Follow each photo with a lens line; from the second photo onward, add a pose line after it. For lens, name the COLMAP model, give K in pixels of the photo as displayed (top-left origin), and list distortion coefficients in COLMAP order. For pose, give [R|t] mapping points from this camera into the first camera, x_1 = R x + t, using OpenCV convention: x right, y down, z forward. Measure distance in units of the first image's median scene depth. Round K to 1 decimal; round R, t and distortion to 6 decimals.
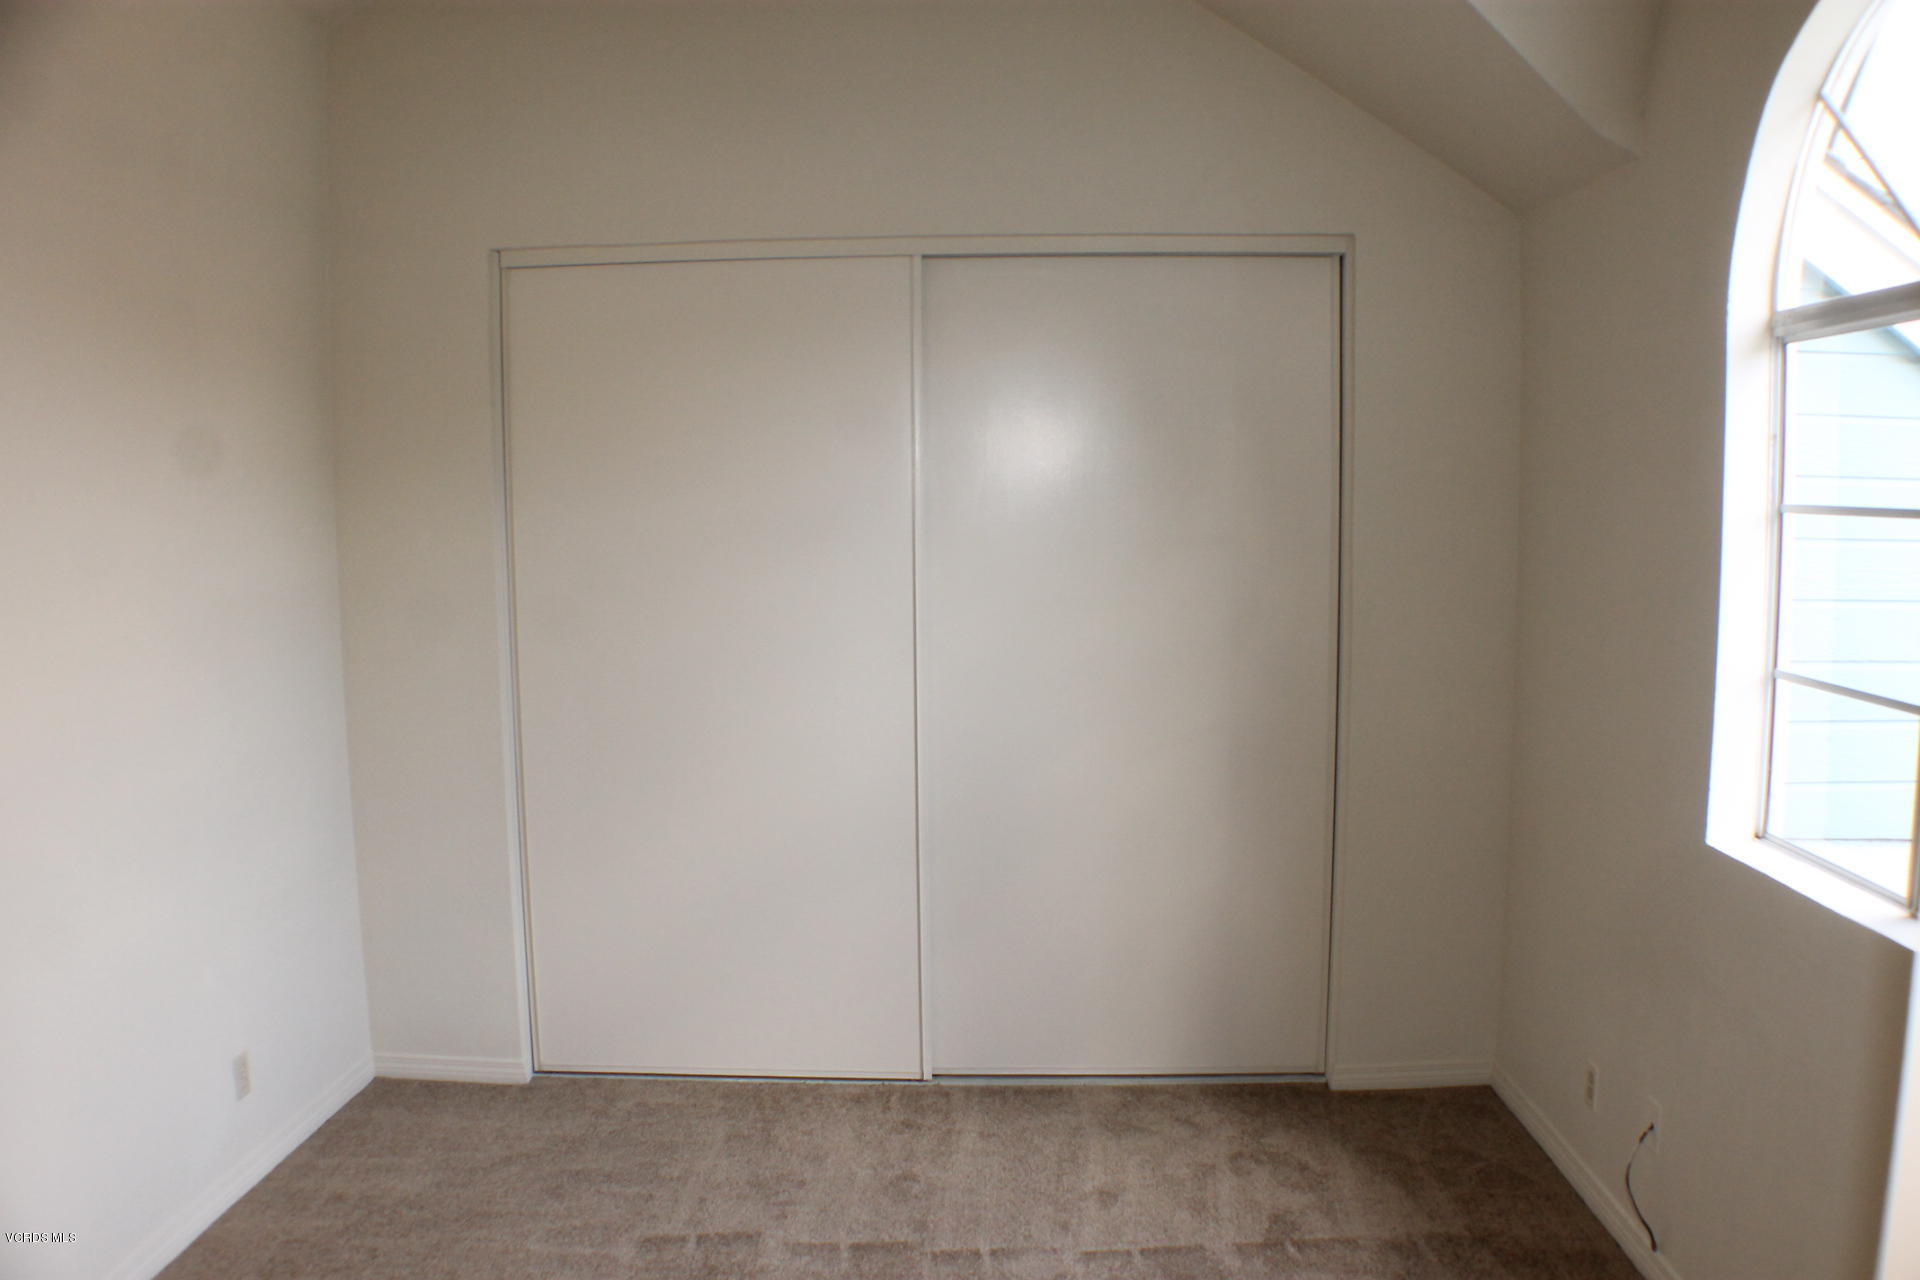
lens RADIAL K [[1549.4, 0, 938.2], [0, 1549.4, 649.1], [0, 0, 1]] dist [-0.209338, 0.084484]
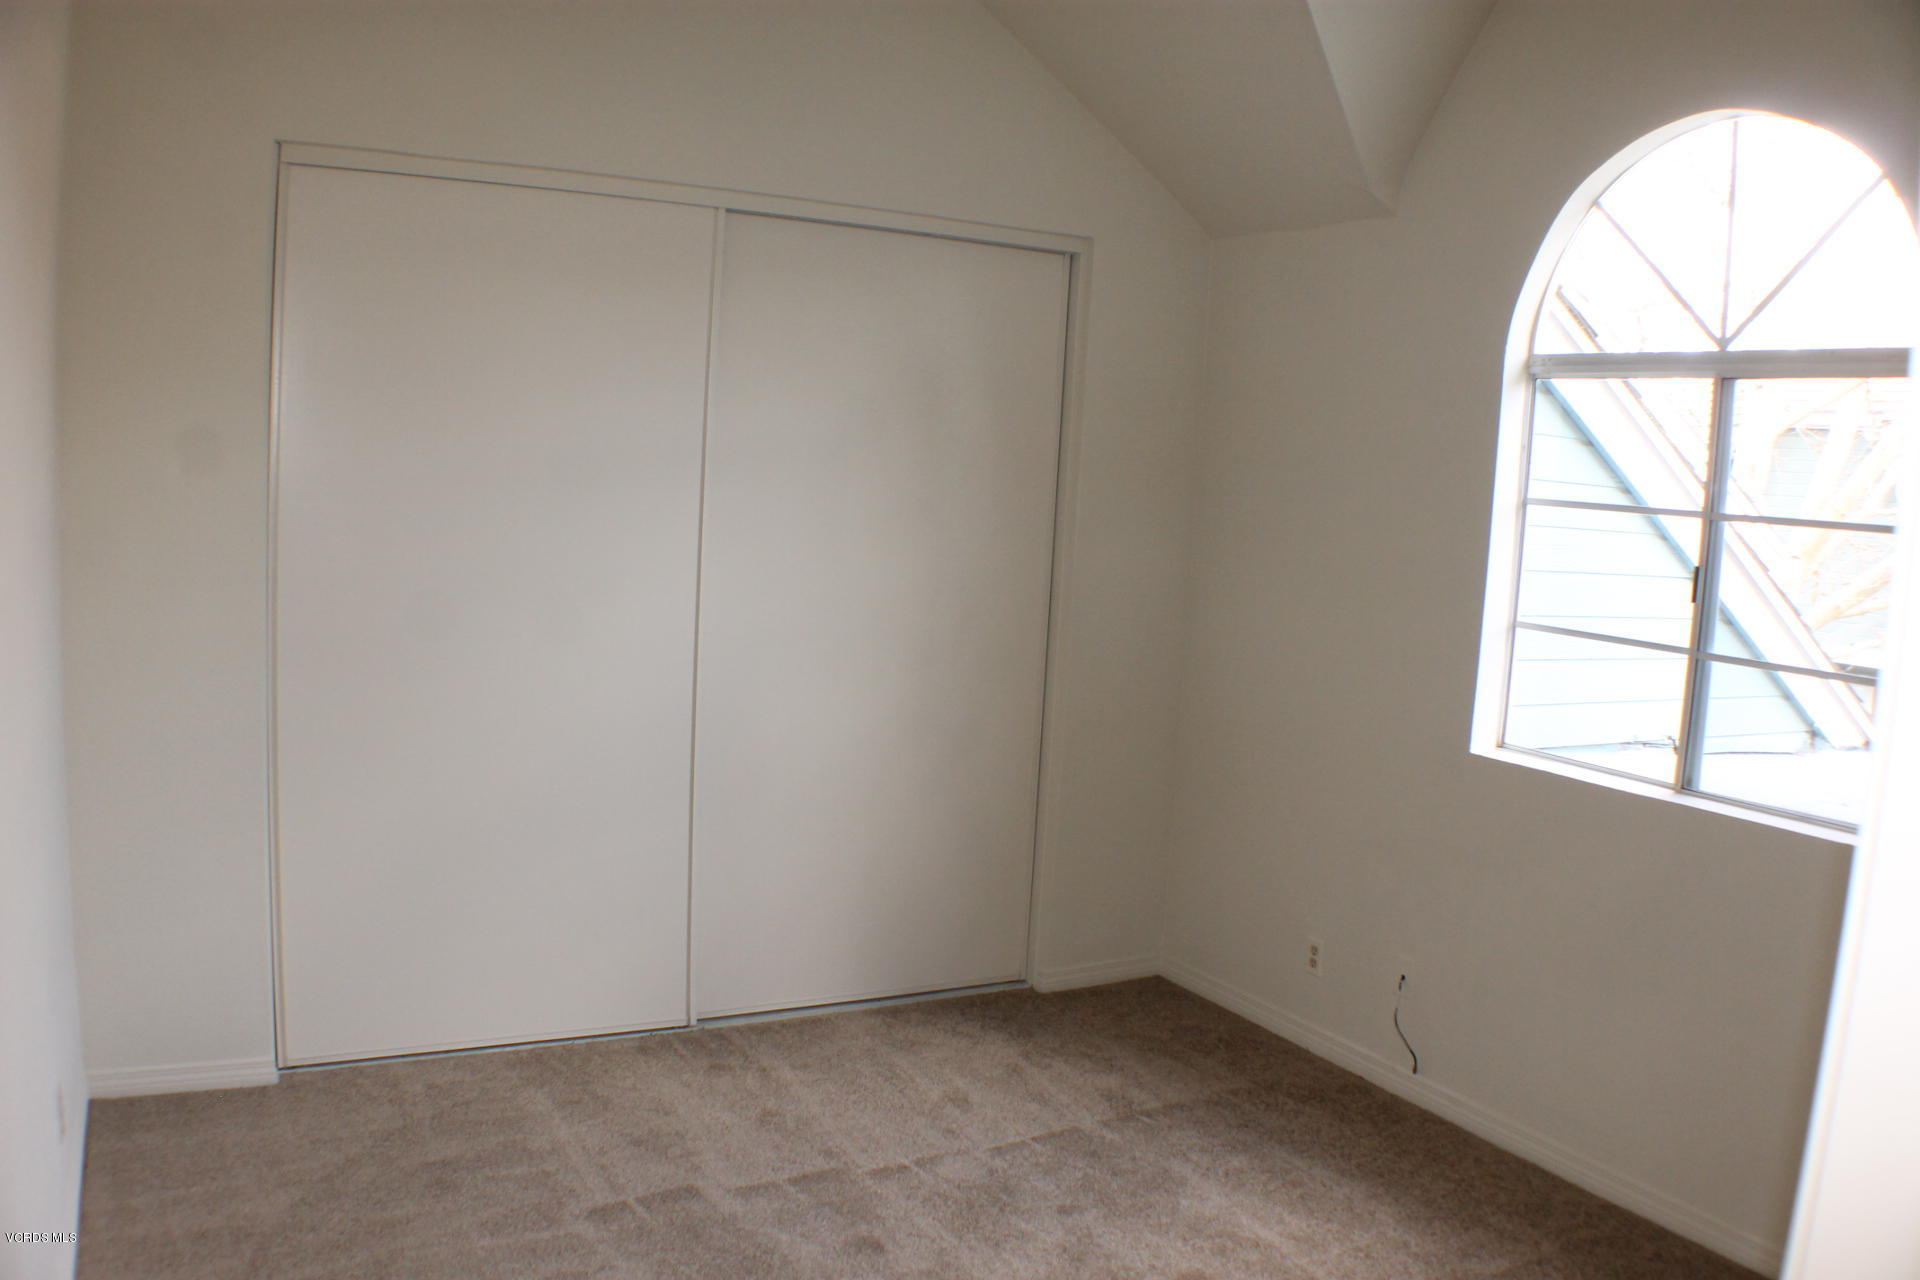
lens RADIAL K [[1549.4, 0, 938.2], [0, 1549.4, 649.1], [0, 0, 1]] dist [-0.209338, 0.084484]
pose [[0.856347, -0.005352, 0.516374, -0.449893], [-0.009179, 0.999631, 0.025583, 0.007137], [-0.516320, -0.026647, 0.855981, 0.068890]]
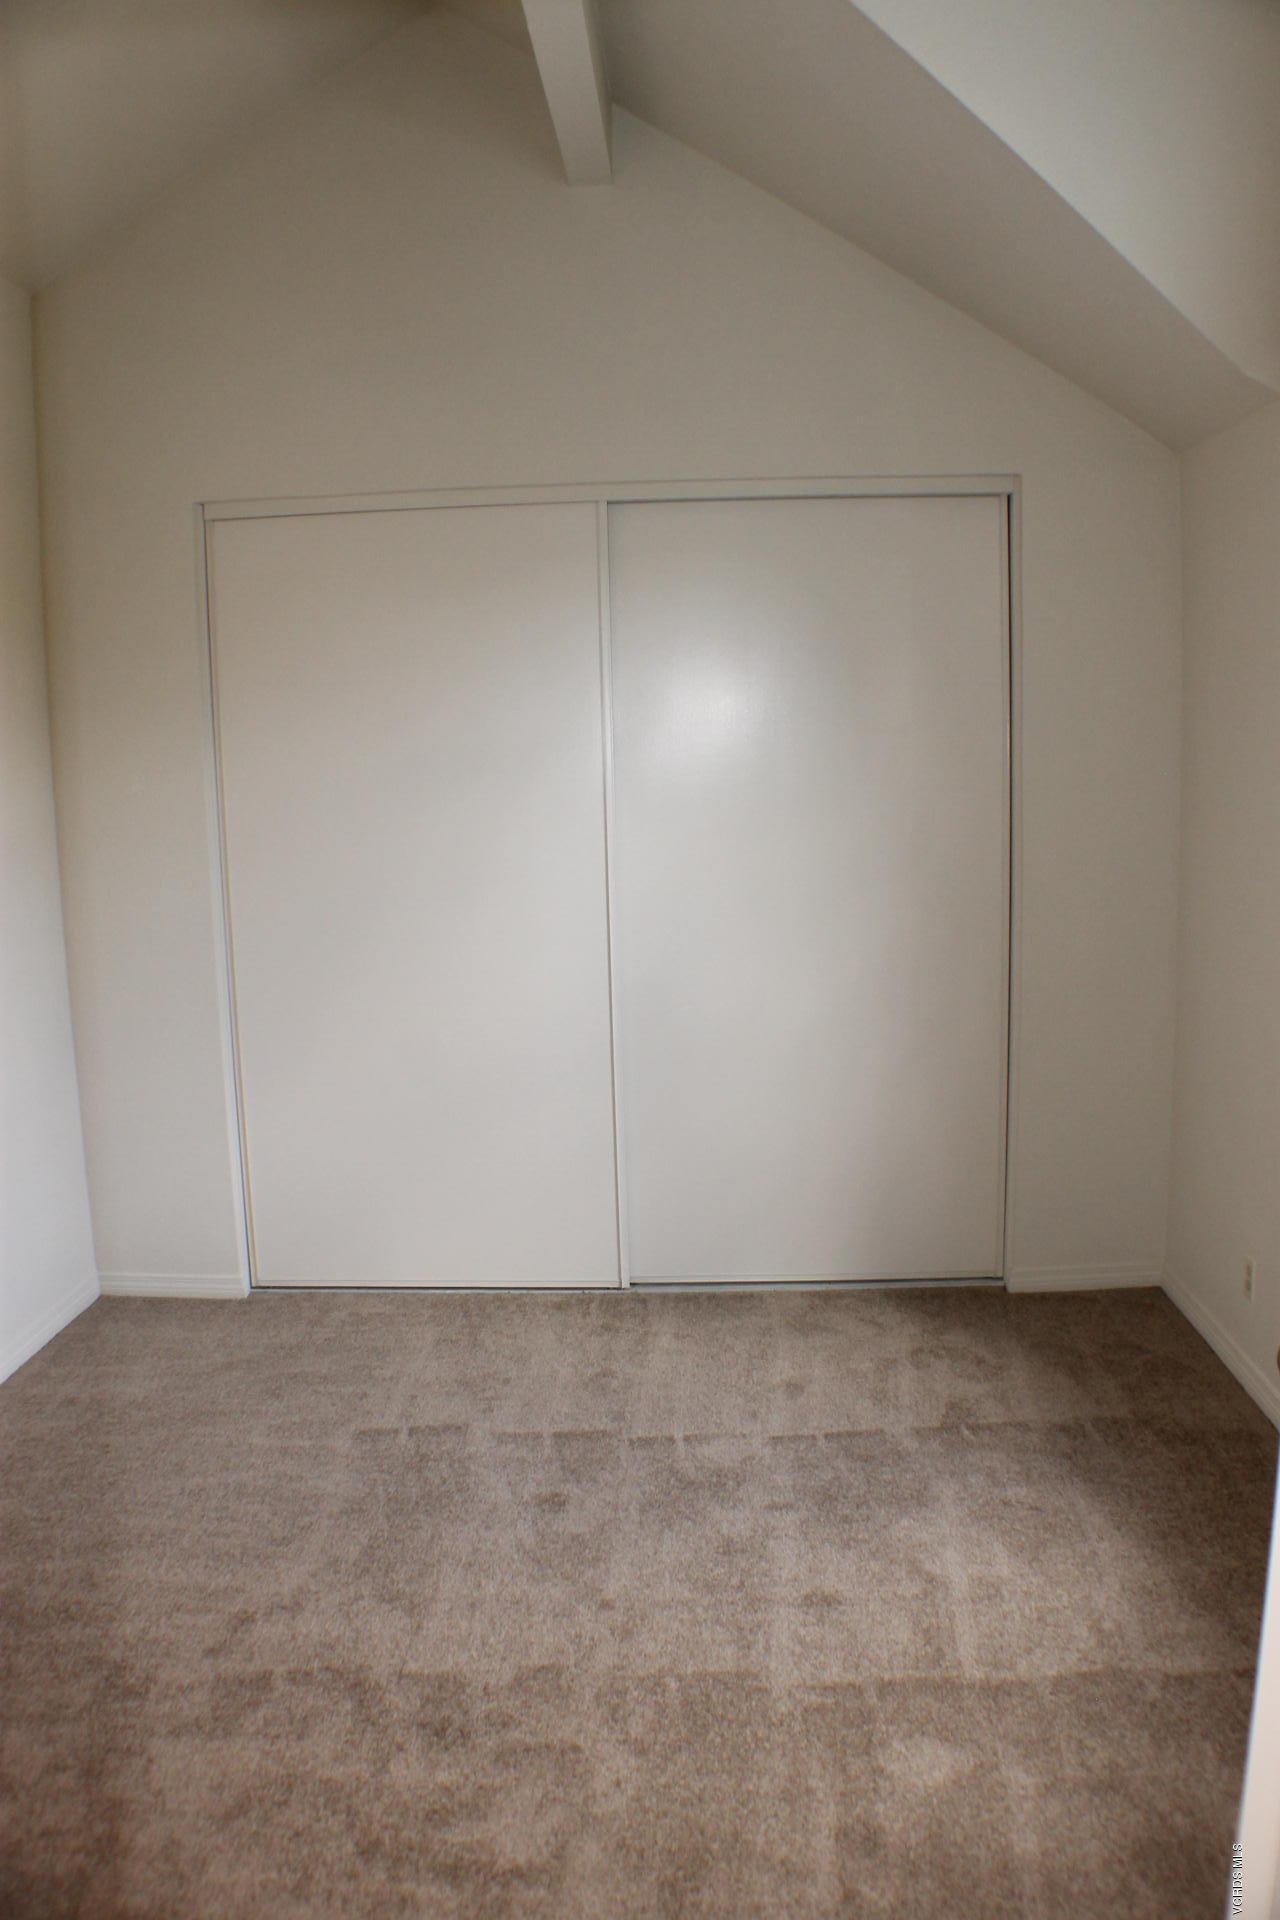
lens RADIAL K [[1554.5, 0, 640.0], [0, 1554.5, 960.0], [0, 0, 1]] dist [-0.216566, 0.127895]
pose [[0.999886, -0.015051, -0.000989, 0.008733], [0.015078, 0.999096, 0.039743, 0.016562], [0.000390, -0.039753, 0.999209, -0.062159]]
